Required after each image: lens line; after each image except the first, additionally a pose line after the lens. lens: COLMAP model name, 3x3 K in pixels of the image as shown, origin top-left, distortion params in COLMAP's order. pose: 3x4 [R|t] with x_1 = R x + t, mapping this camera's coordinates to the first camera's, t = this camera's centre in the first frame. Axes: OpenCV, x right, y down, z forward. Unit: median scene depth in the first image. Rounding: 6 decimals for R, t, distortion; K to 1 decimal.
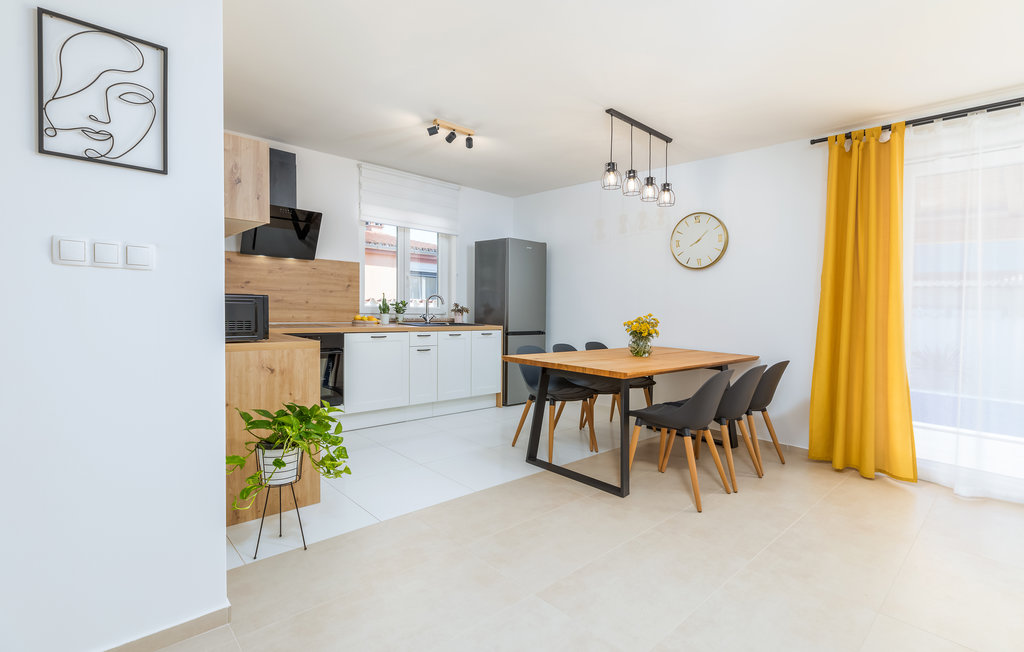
lens RADIAL K [[477.5, 0, 518.0], [0, 477.5, 314.3], [0, 0, 1]] dist [0.003886, 0.000401]
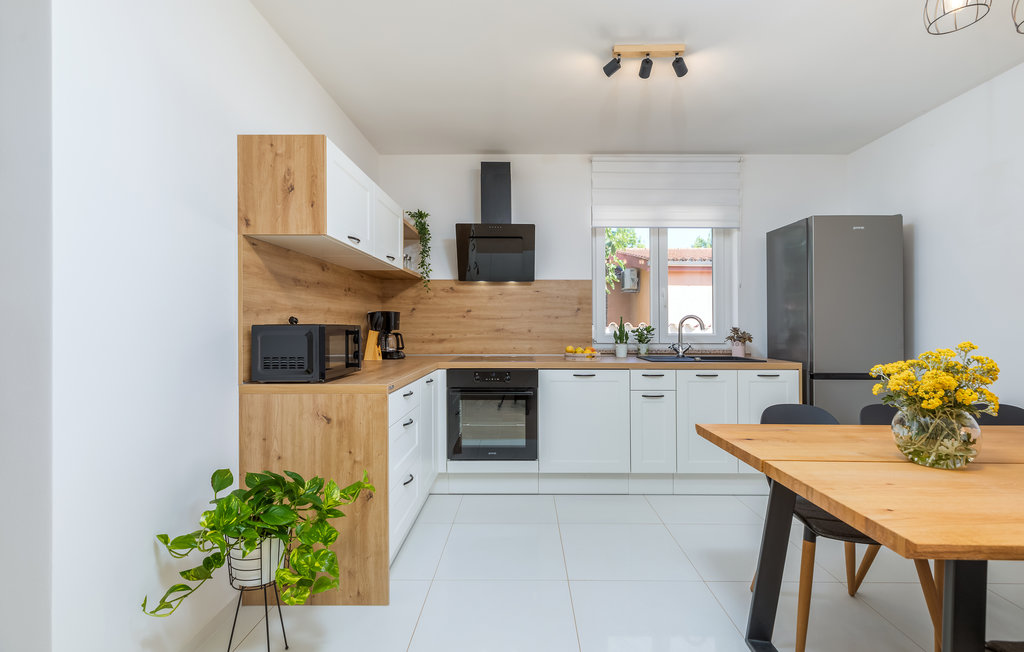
lens RADIAL K [[486.8, 0, 514.1], [0, 486.8, 329.9], [0, 0, 1]] dist [-0.001077, -0.000053]
pose [[0.724308, -0.023371, -0.689080, 0.142114], [0.006923, 0.999621, -0.026626, -0.003856], [0.689442, 0.014515, 0.724196, 0.340411]]
